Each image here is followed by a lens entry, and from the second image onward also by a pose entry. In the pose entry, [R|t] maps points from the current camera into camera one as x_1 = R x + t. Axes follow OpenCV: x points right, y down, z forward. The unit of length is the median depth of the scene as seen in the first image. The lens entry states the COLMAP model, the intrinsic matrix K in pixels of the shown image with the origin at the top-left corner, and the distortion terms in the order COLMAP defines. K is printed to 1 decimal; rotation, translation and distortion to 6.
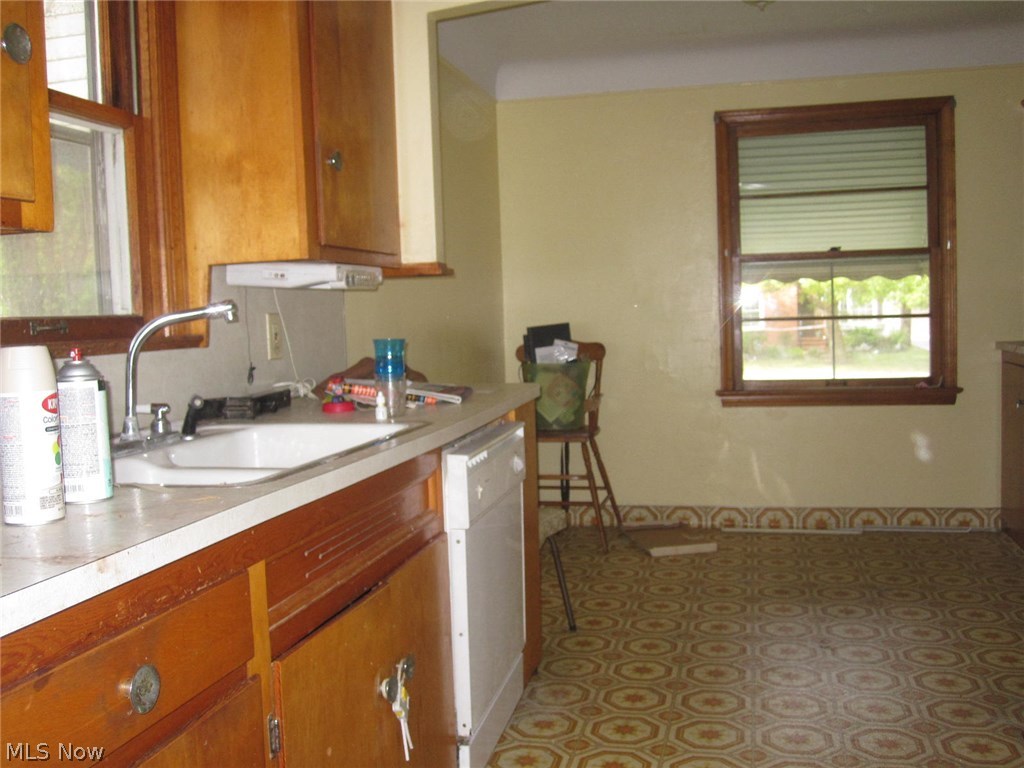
lens RADIAL K [[993.2, 0, 508.5], [0, 993.2, 377.7], [0, 0, 1]] dist [-0.083885, 0.014471]
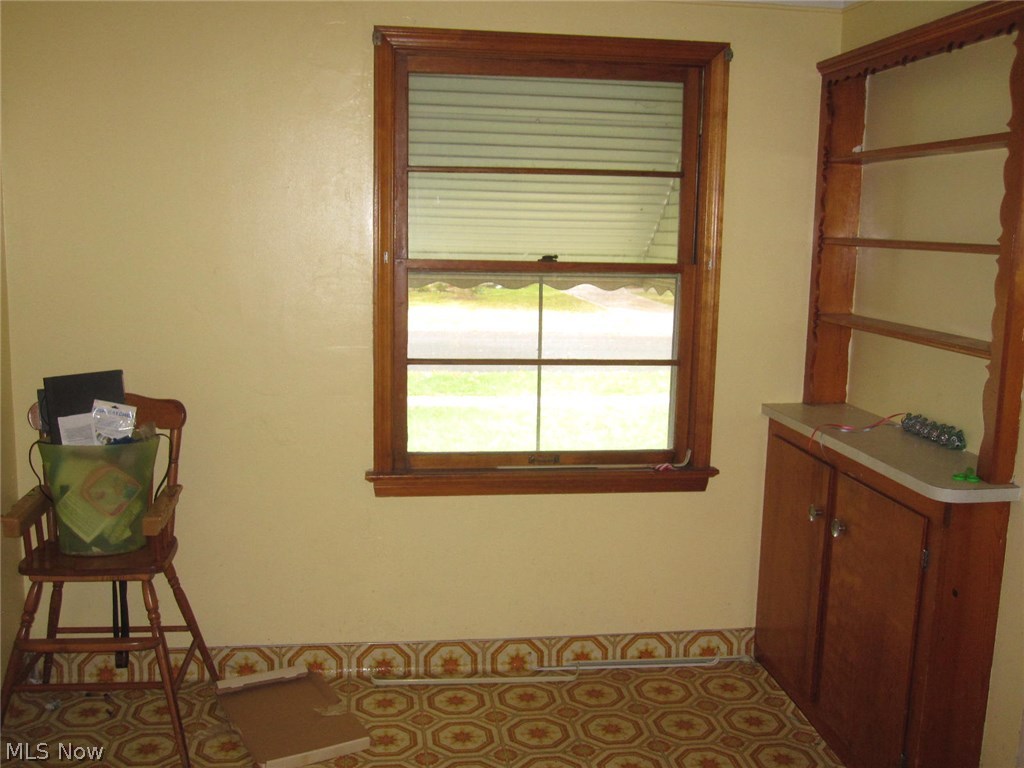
lens RADIAL K [[995.9, 0, 512.0], [0, 995.9, 384.0], [0, 0, 1]] dist [-0.078443, 0.025071]
pose [[0.927103, -0.007158, 0.374739, 0.057903], [-0.026978, 0.995950, 0.085768, -0.103389], [-0.373836, -0.089625, 0.923155, 0.383316]]
